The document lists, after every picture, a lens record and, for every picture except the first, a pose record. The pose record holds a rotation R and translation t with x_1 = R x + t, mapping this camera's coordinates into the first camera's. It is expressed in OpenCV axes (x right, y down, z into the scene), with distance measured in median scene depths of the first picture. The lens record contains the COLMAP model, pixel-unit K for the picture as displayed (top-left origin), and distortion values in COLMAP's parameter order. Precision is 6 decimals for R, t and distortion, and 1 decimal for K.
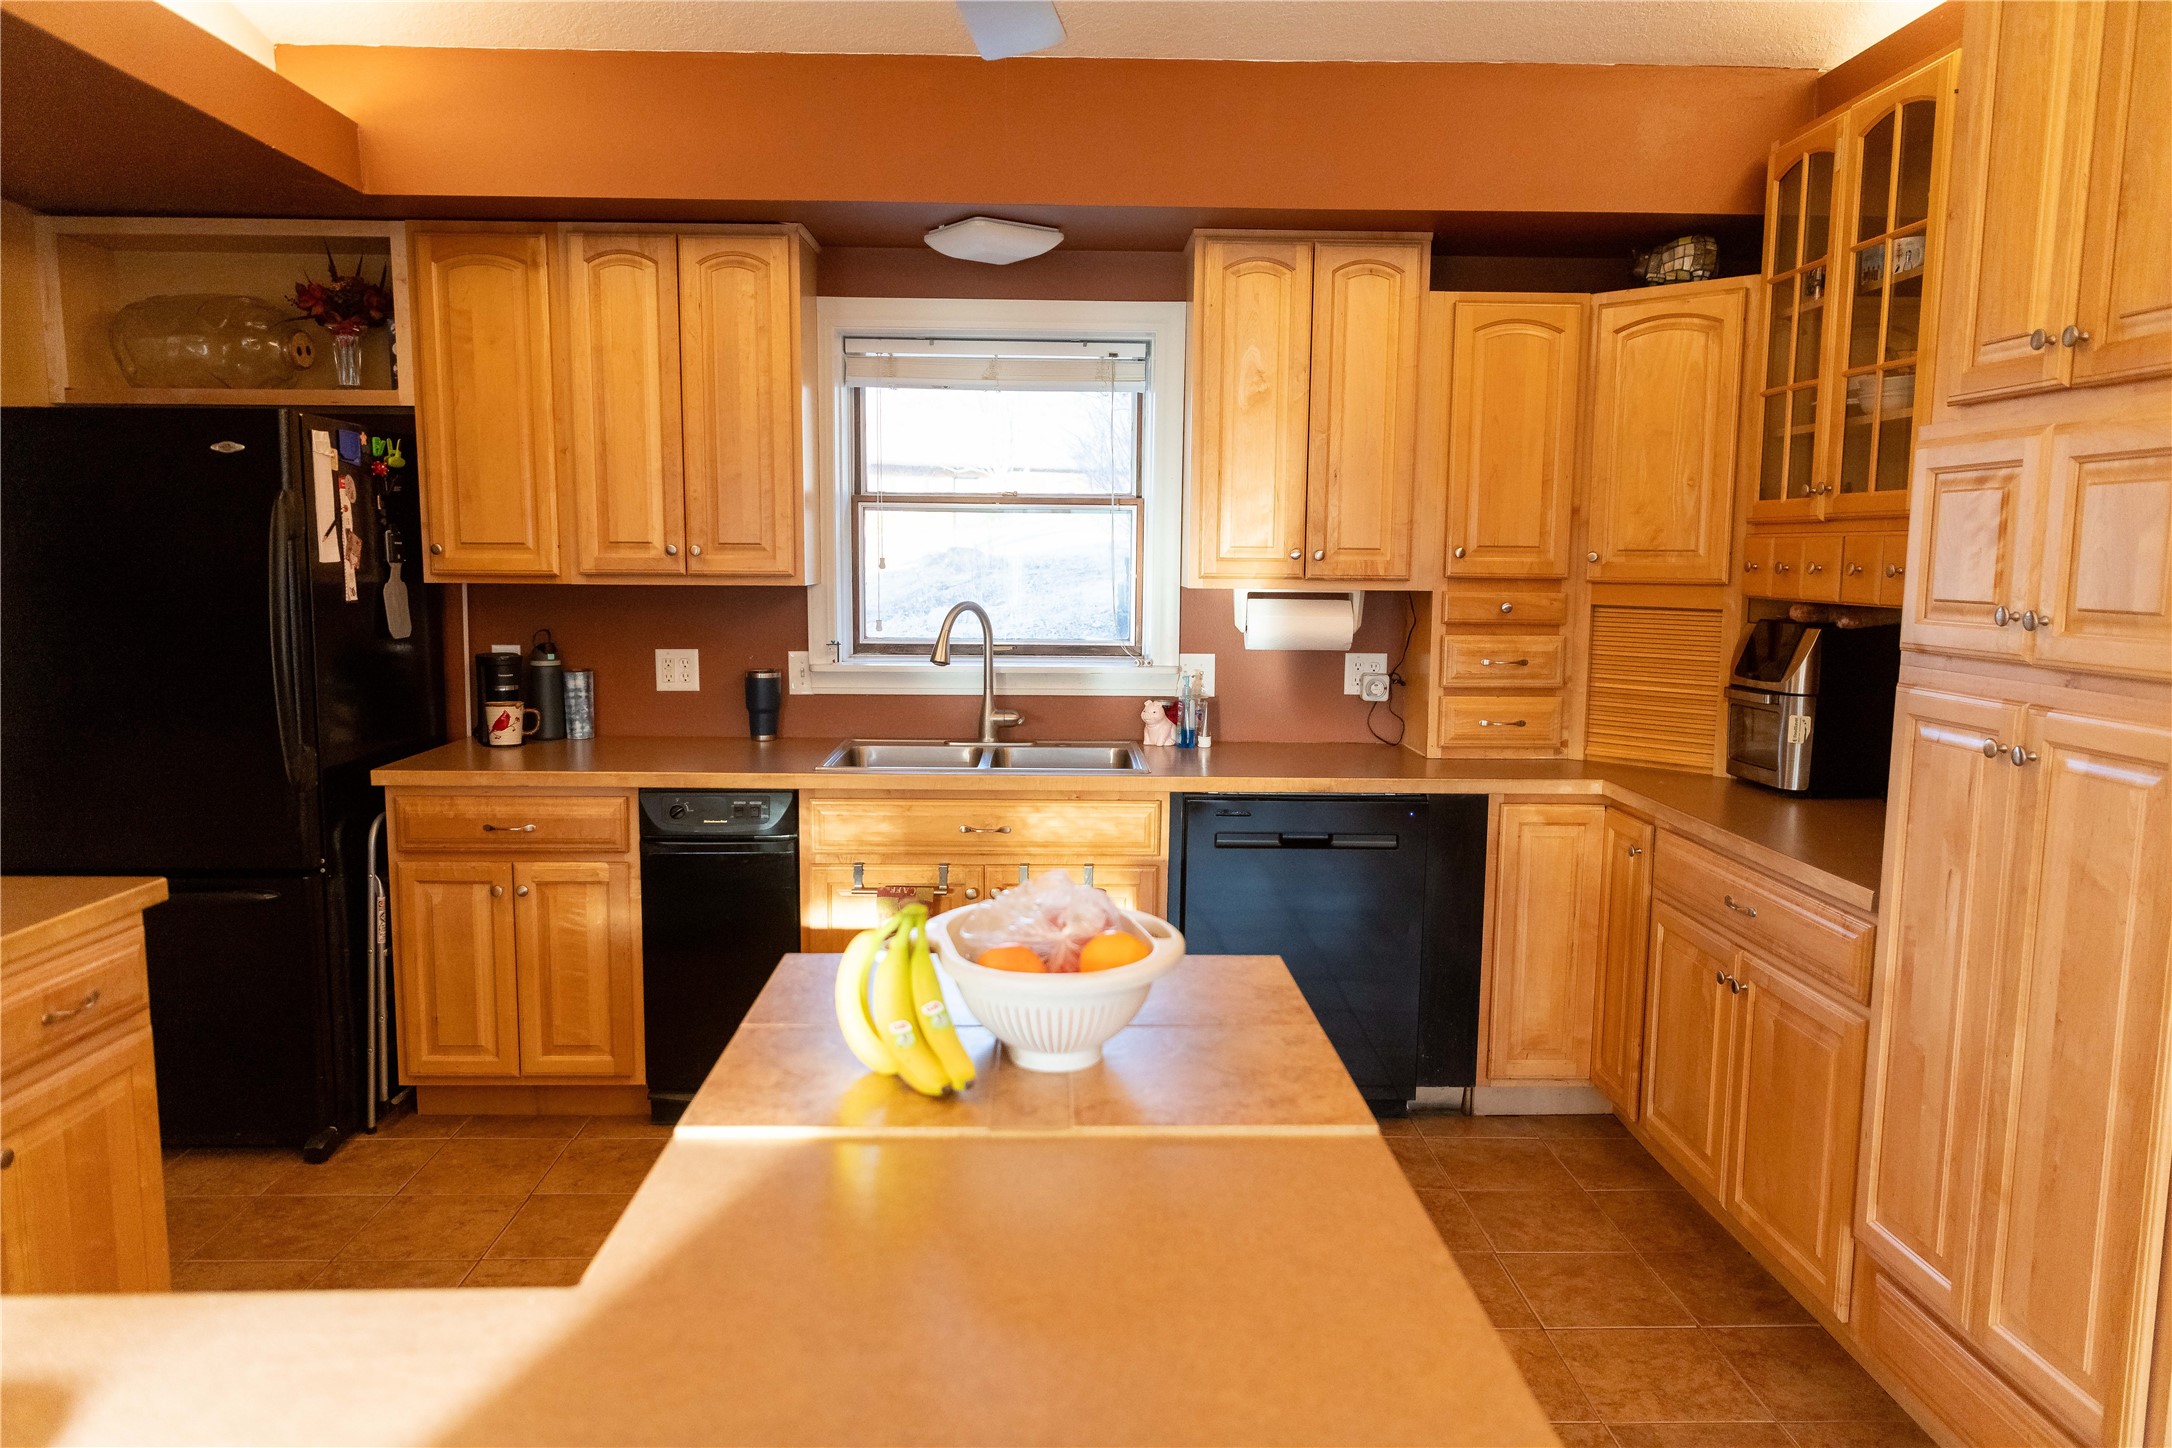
lens RADIAL K [[1475.3, 0, 1089.3], [0, 1475.3, 727.5], [0, 0, 1]] dist [0.010179, -0.013037]
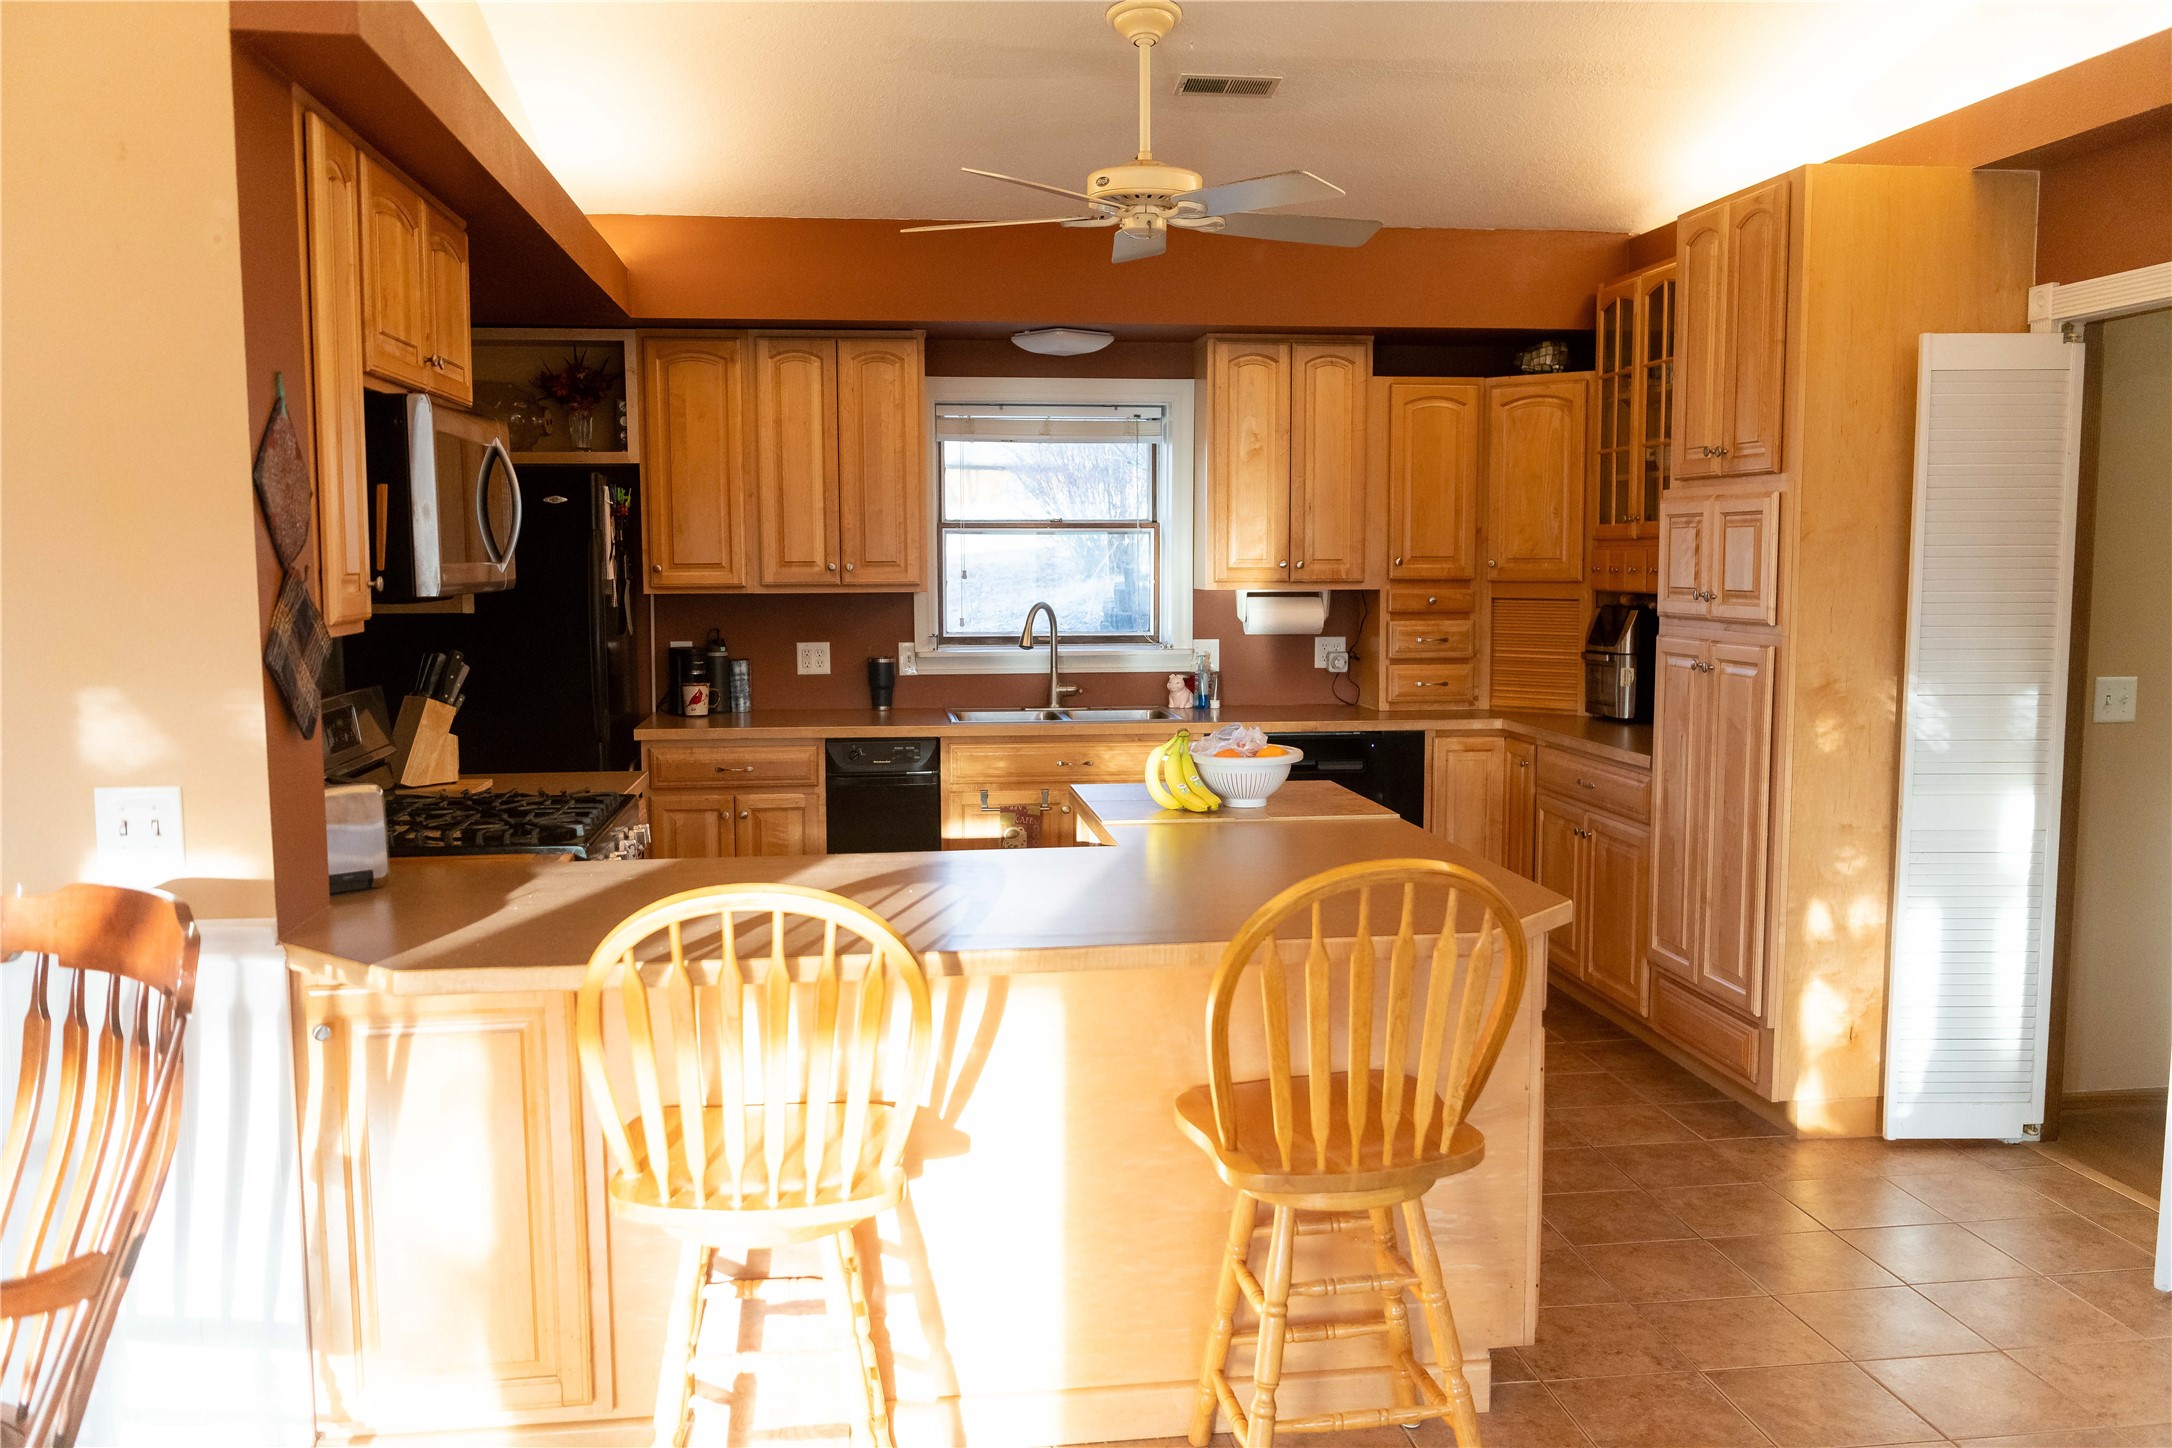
lens RADIAL K [[1812.3, 0, 1086.9], [0, 1812.3, 723.6], [0, 0, 1]] dist [-0.009061, -0.012345]
pose [[0.994940, -0.021212, 0.098206, -0.222232], [0.023828, 0.999390, -0.025549, 0.073929], [-0.097604, 0.027760, 0.994838, -0.696704]]
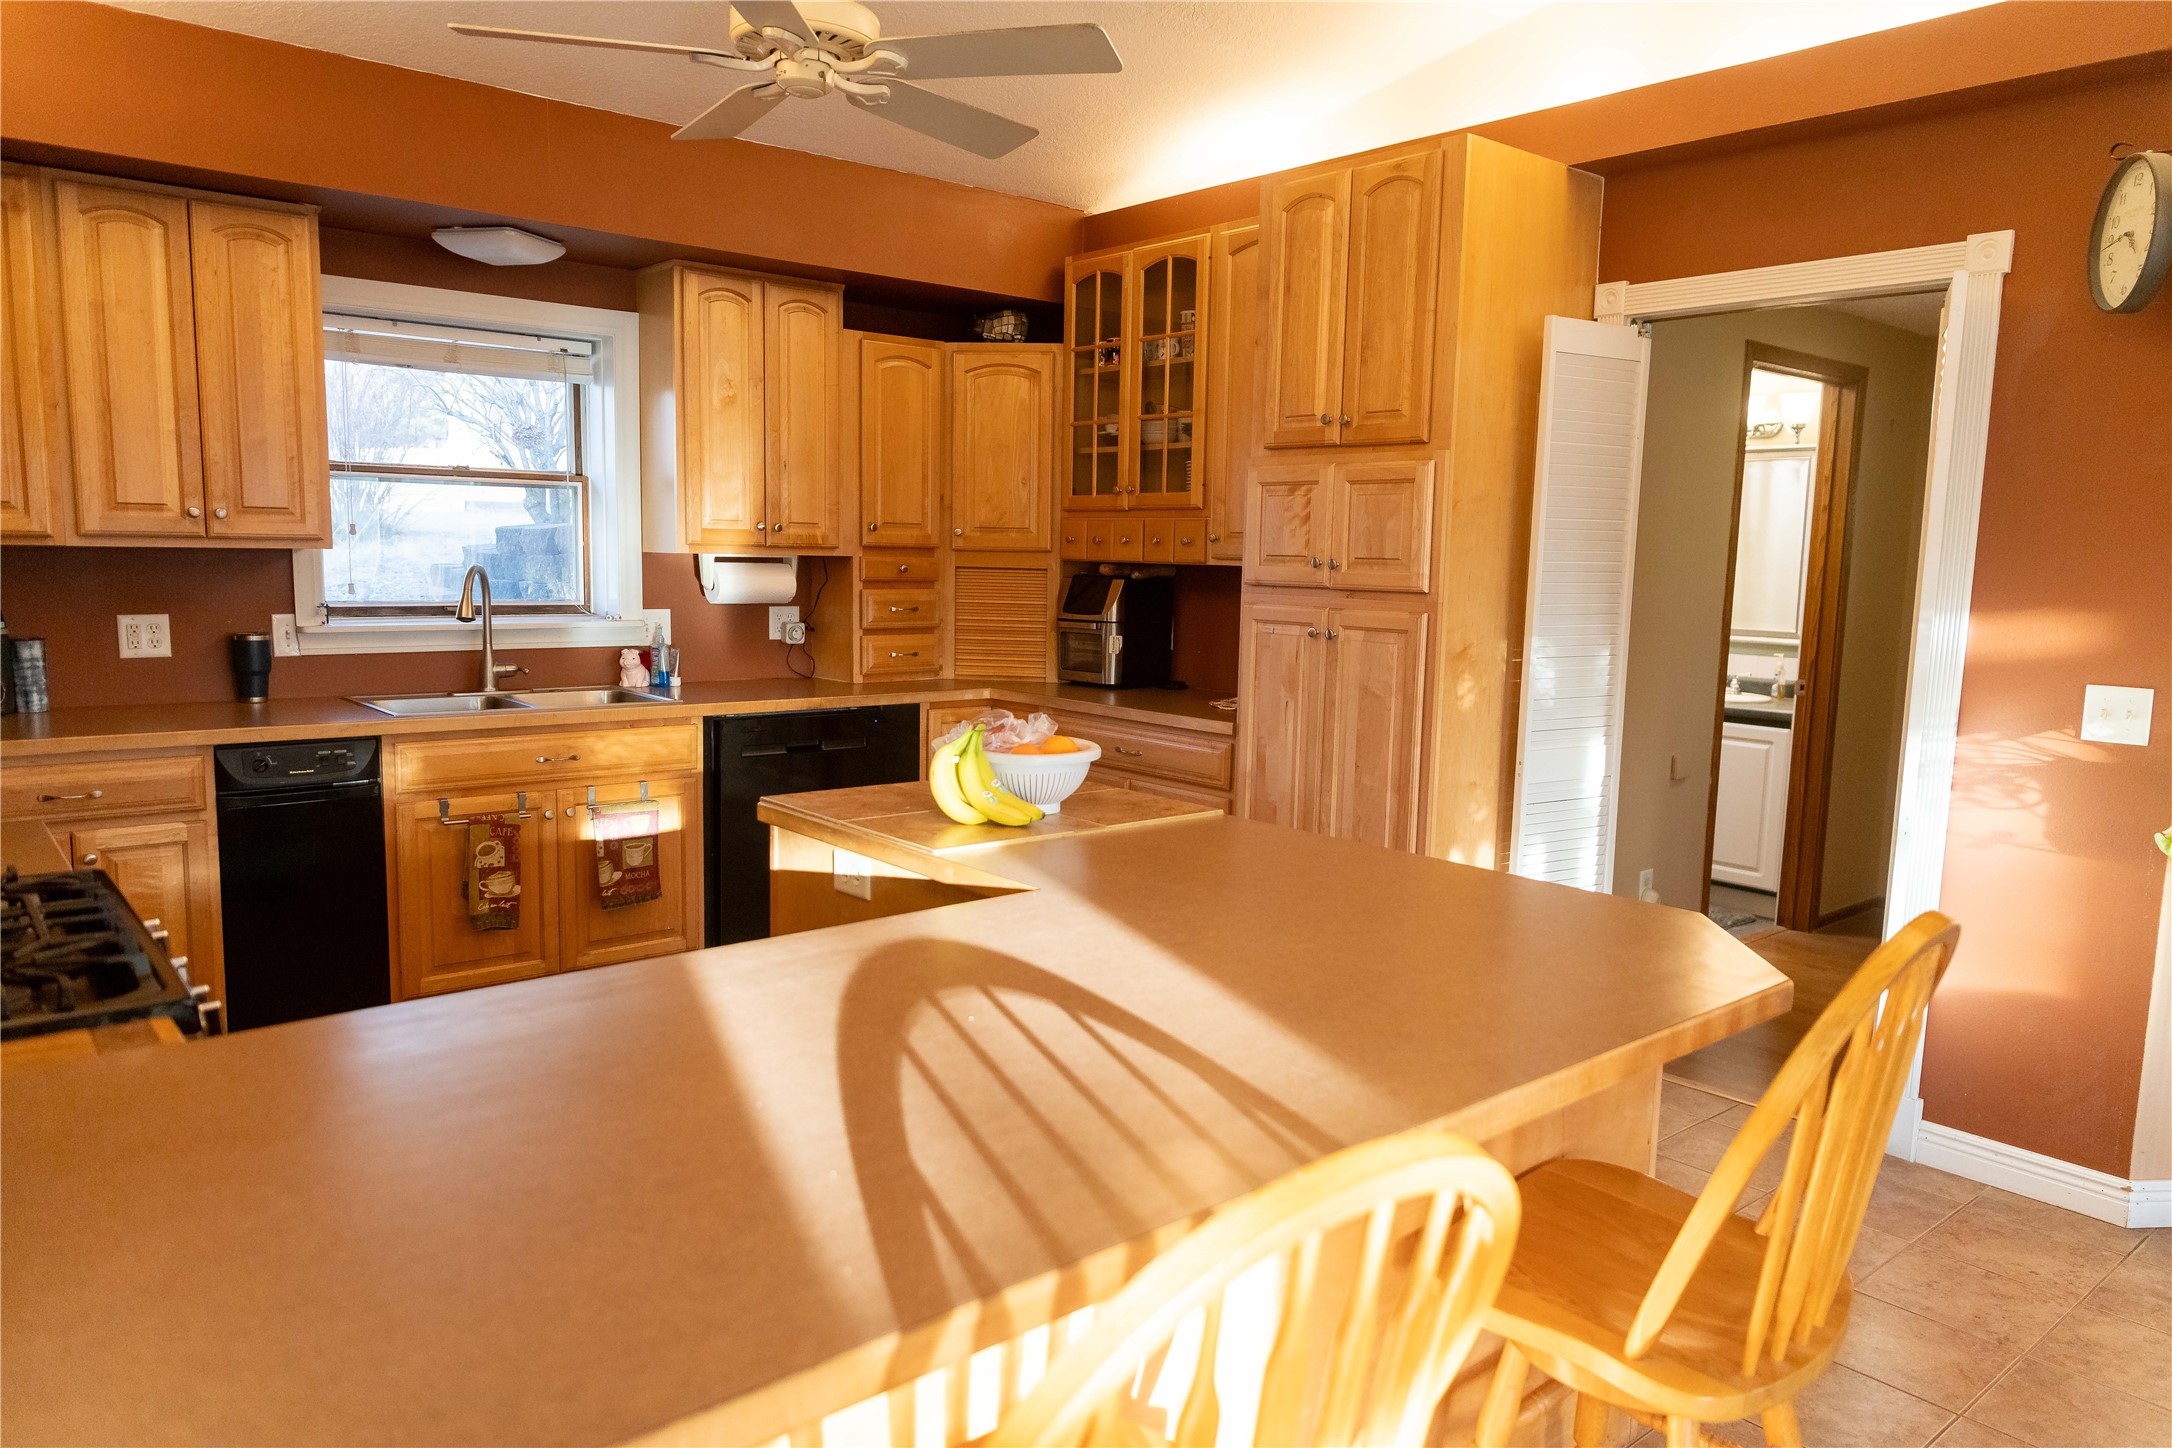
lens RADIAL K [[1475.3, 0, 1103.7], [0, 1475.3, 727.4], [0, 0, 1]] dist [0.010179, -0.013037]
pose [[0.774659, -0.070109, 0.628481, -0.458110], [0.062813, 0.997451, 0.033846, 0.031489], [-0.629252, 0.013257, 0.777088, -0.175262]]
